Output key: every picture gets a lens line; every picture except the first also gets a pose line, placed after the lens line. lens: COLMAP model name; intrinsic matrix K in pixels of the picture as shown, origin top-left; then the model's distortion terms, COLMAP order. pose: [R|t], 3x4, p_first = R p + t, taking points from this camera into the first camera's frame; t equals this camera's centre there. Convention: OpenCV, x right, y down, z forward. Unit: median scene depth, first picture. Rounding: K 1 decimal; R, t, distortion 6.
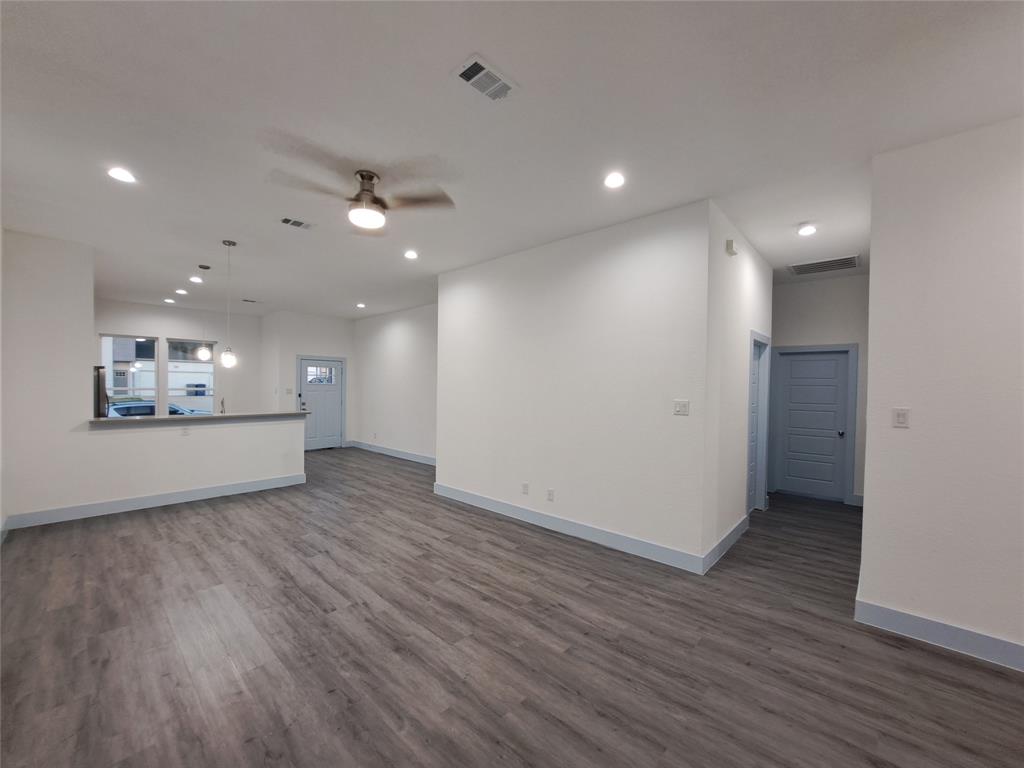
lens RADIAL K [[408.6, 0, 519.7], [0, 408.6, 391.6], [0, 0, 1]] dist [-0.019619, 0.000264]
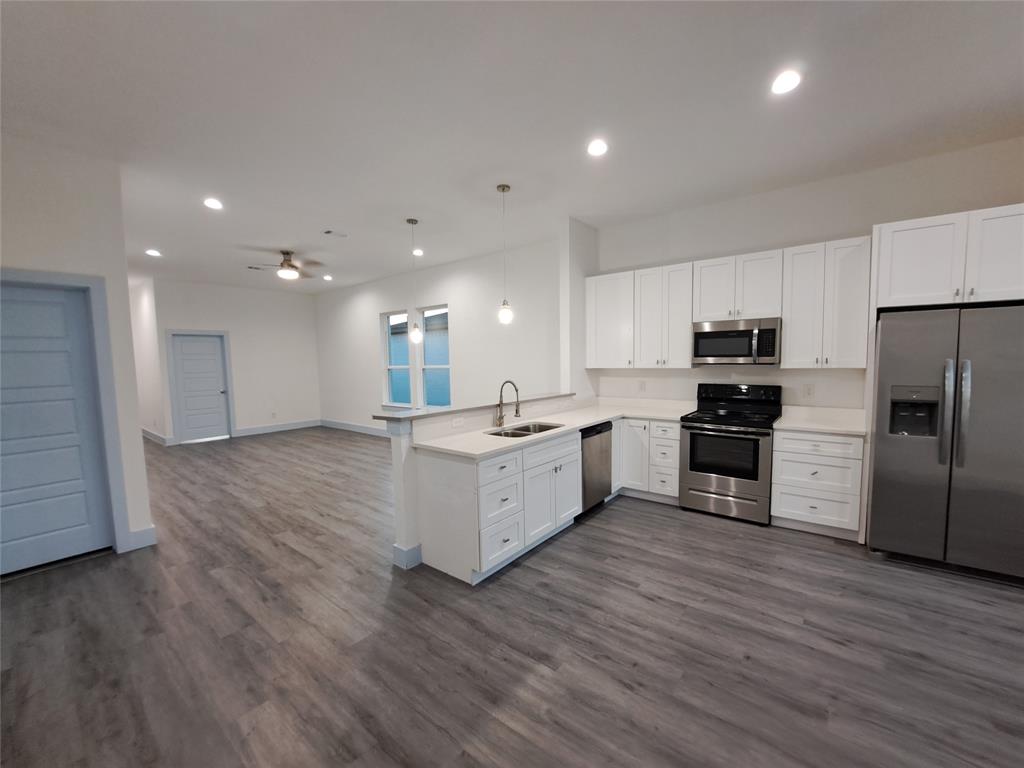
lens RADIAL K [[408.6, 0, 519.7], [0, 408.6, 391.6], [0, 0, 1]] dist [-0.019619, 0.000264]
pose [[-0.997632, 0.009612, -0.068098, -1.060429], [0.003215, 0.995620, 0.093434, -0.038502], [0.068698, 0.092994, -0.993294, 2.414726]]
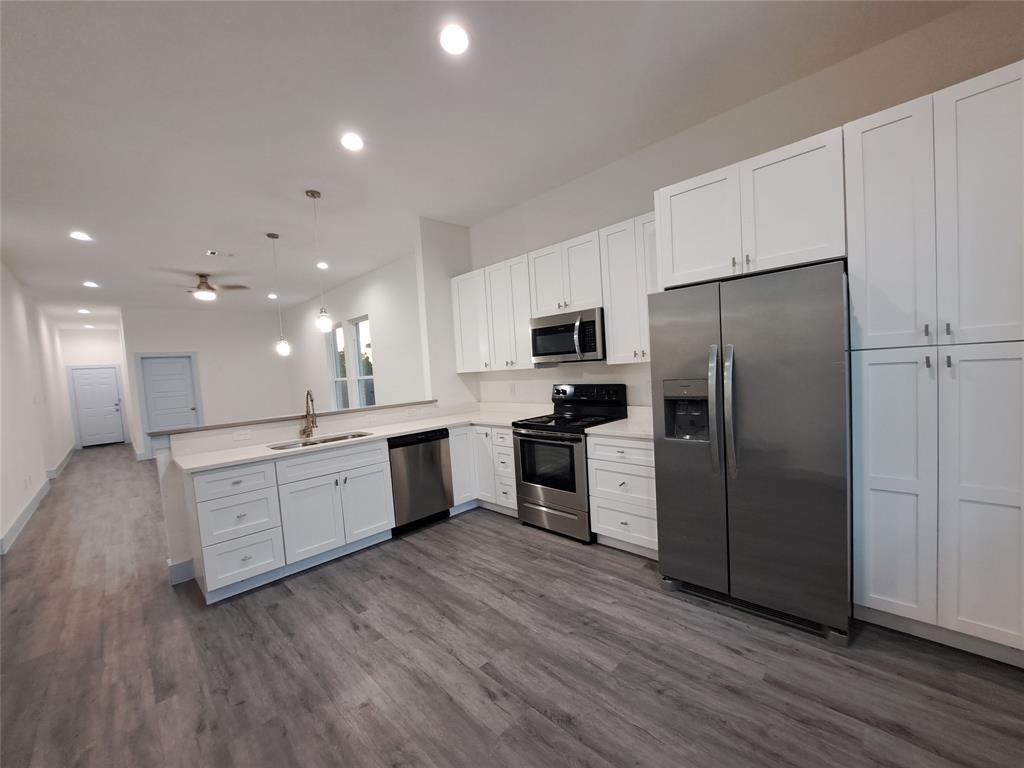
lens RADIAL K [[408.6, 0, 519.7], [0, 408.6, 391.6], [0, 0, 1]] dist [-0.019619, 0.000264]
pose [[-0.997752, 0.046590, 0.048164, -1.603853], [0.050189, 0.995809, 0.076455, -0.019573], [-0.044400, 0.078701, -0.995909, 2.360523]]
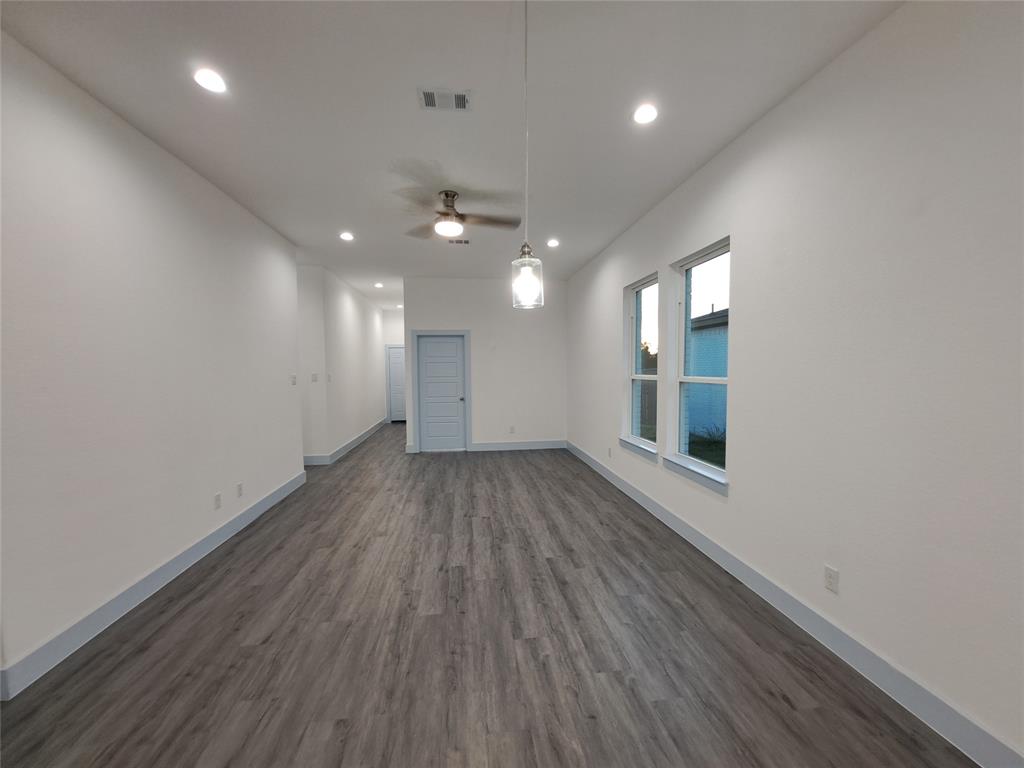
lens RADIAL K [[411.3, 0, 513.4], [0, 411.3, 391.0], [0, 0, 1]] dist [-0.000674, -0.000002]
pose [[-0.756952, -0.043322, 0.652033, -1.077560], [0.009364, 0.996979, 0.077111, -0.024796], [-0.653404, 0.064474, -0.754259, 1.461588]]
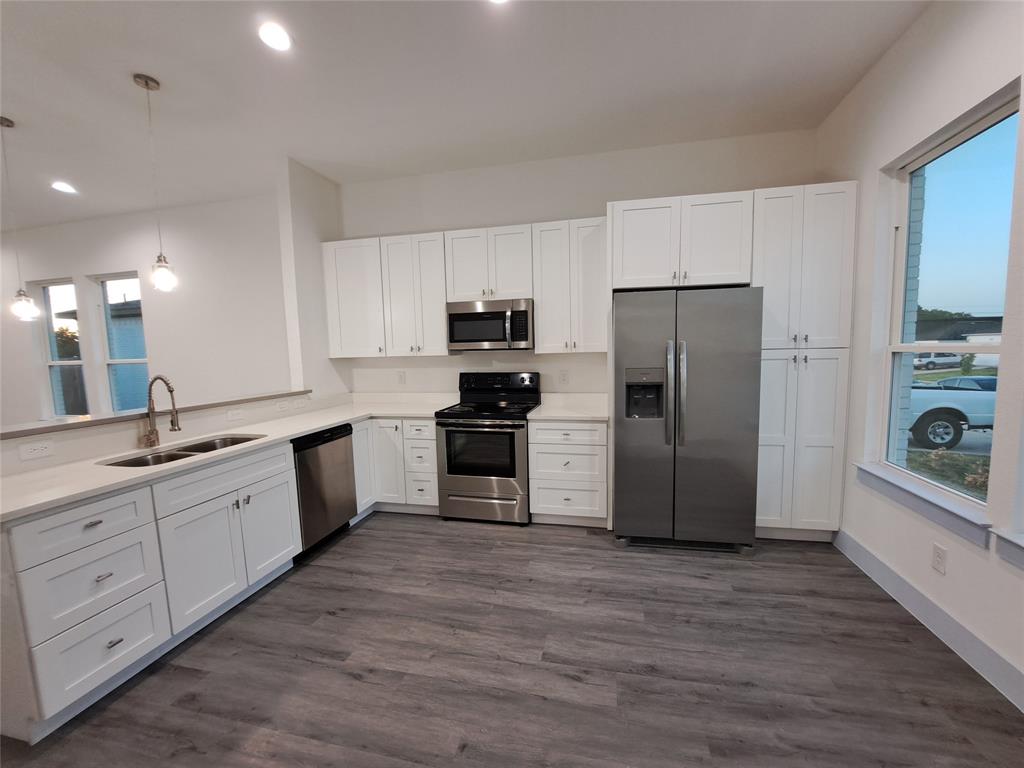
lens RADIAL K [[408.6, 0, 519.7], [0, 408.6, 391.6], [0, 0, 1]] dist [-0.019619, 0.000264]
pose [[-0.871150, 0.057563, -0.487631, -1.271050], [0.003459, 0.993799, 0.111136, -0.018686], [0.491004, 0.095130, -0.865948, 2.268339]]
